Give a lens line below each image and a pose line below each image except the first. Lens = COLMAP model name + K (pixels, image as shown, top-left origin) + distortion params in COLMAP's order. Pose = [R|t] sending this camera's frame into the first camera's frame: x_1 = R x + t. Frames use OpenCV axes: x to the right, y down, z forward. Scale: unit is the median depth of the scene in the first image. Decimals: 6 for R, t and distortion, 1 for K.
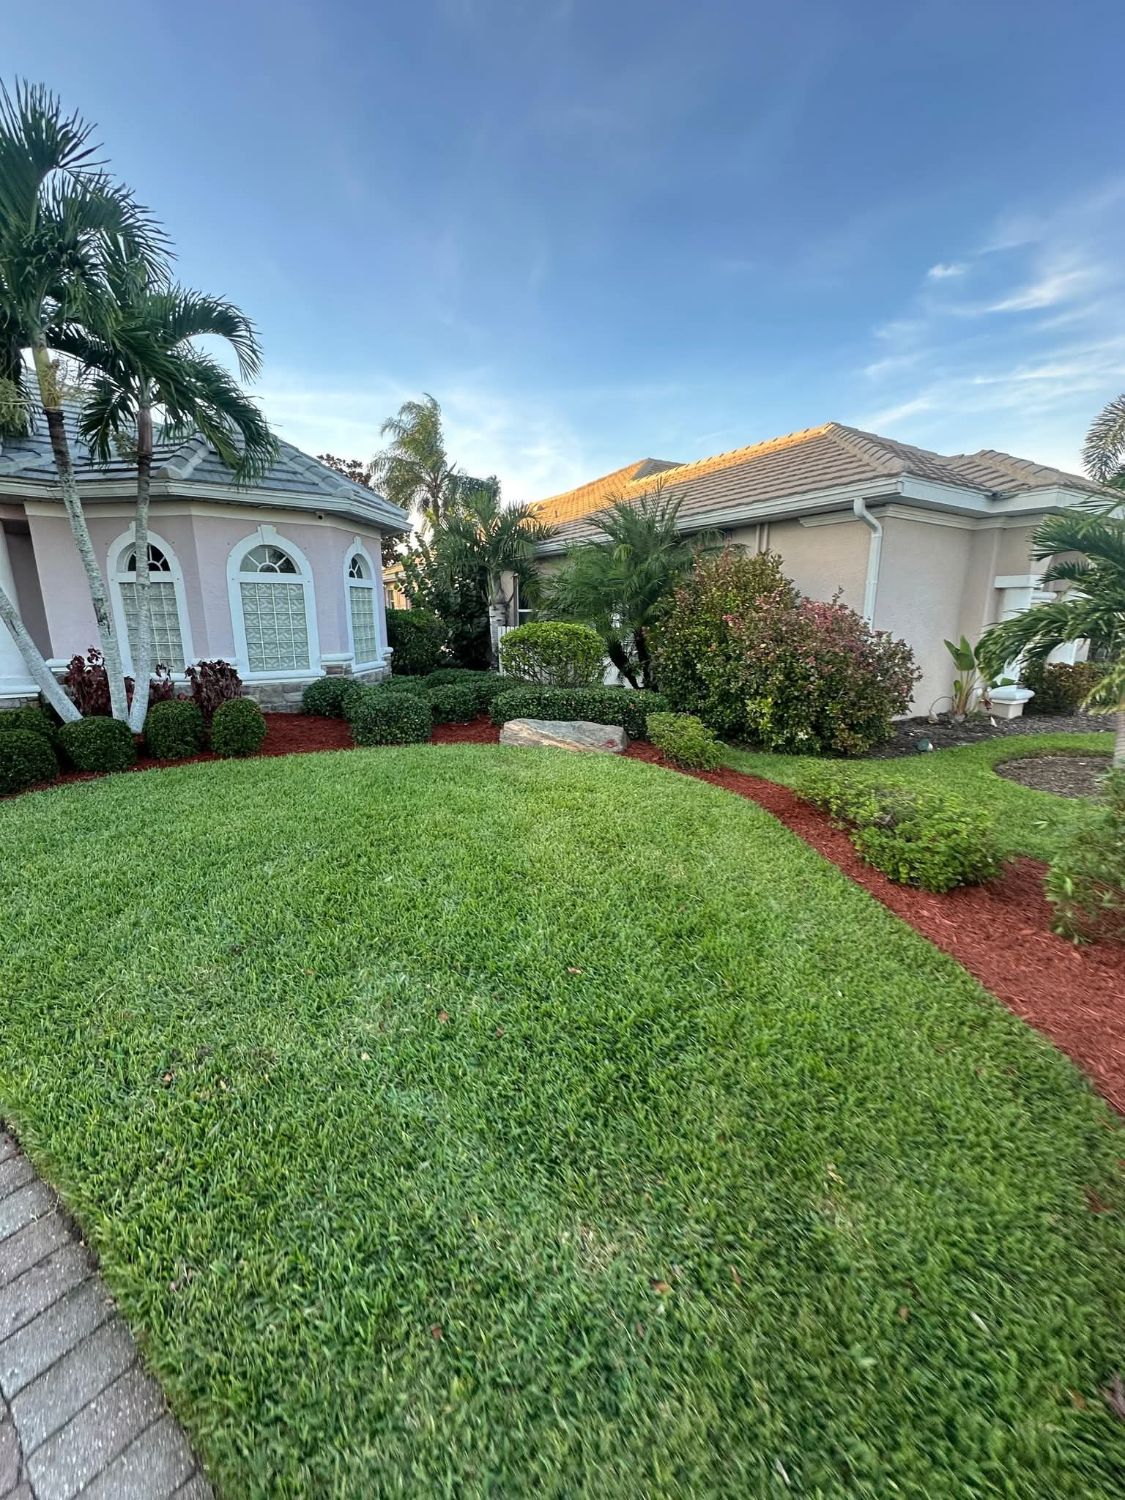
lens RADIAL K [[590.8, 0, 562.5], [0, 590.8, 750.0], [0, 0, 1]] dist [-0.003651, 0.000003]
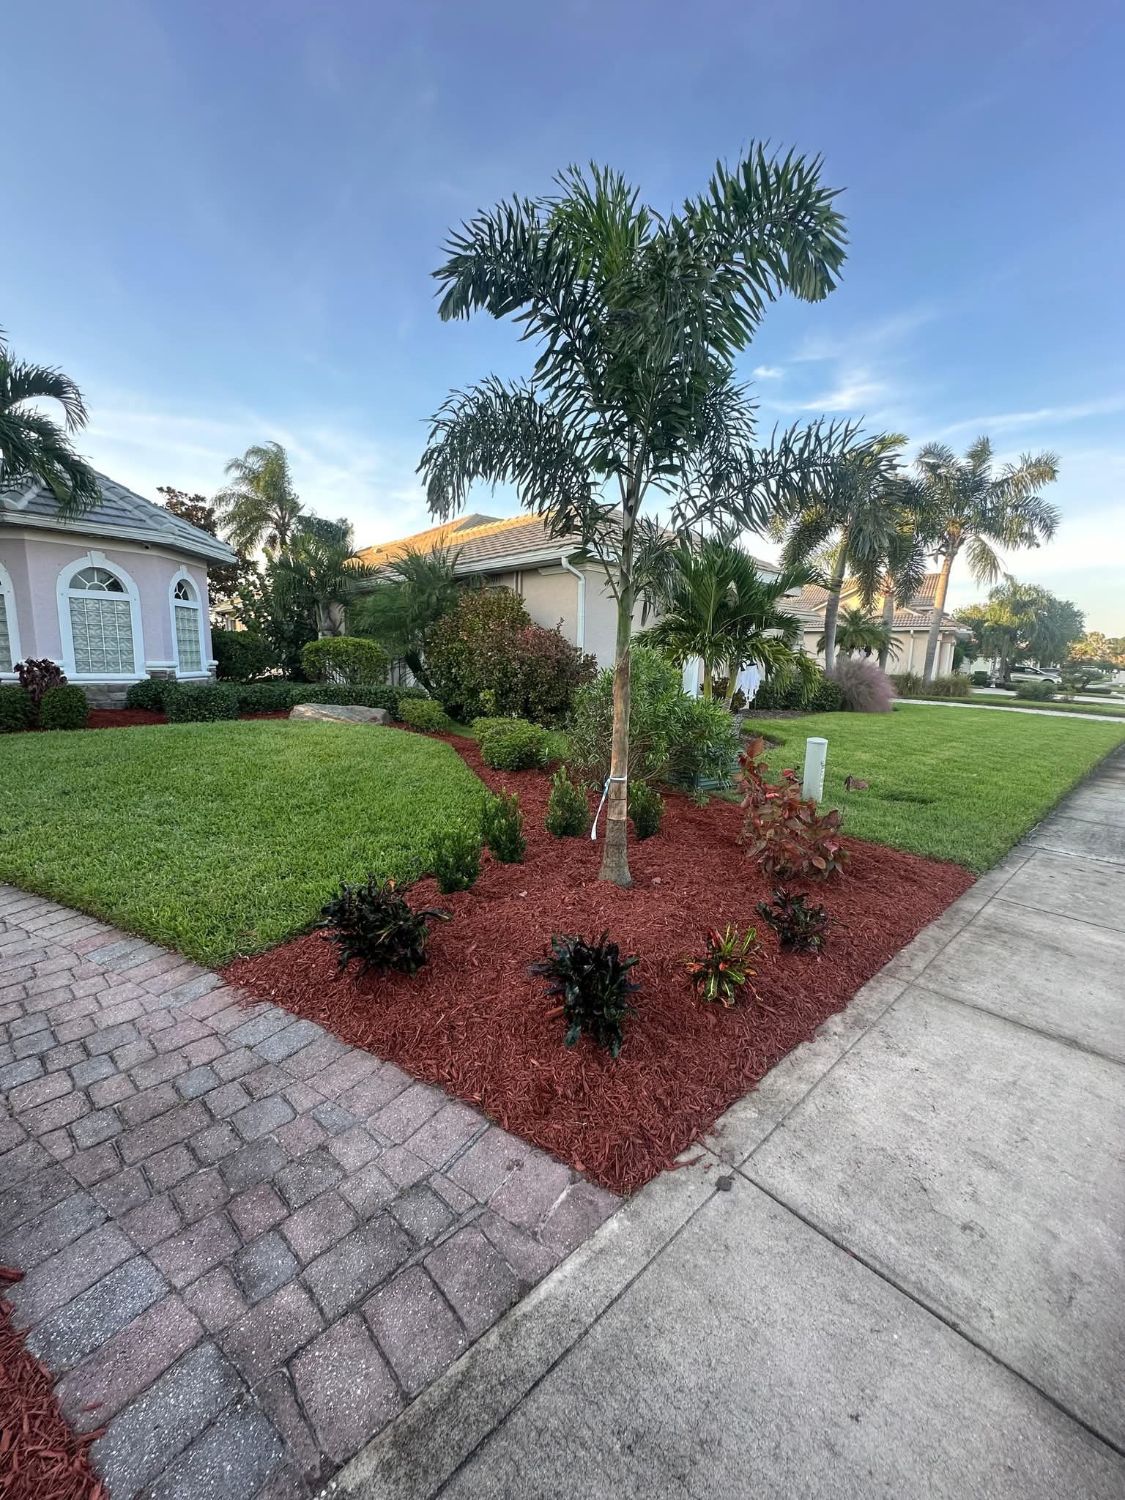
lens RADIAL K [[592.2, 0, 562.5], [0, 592.2, 750.0], [0, 0, 1]] dist [-0.000256, 0.000246]
pose [[0.978725, -0.010575, 0.204902, 0.160899], [0.025149, 0.997324, -0.068653, 0.117530], [-0.203627, 0.072346, 0.976372, -0.310315]]
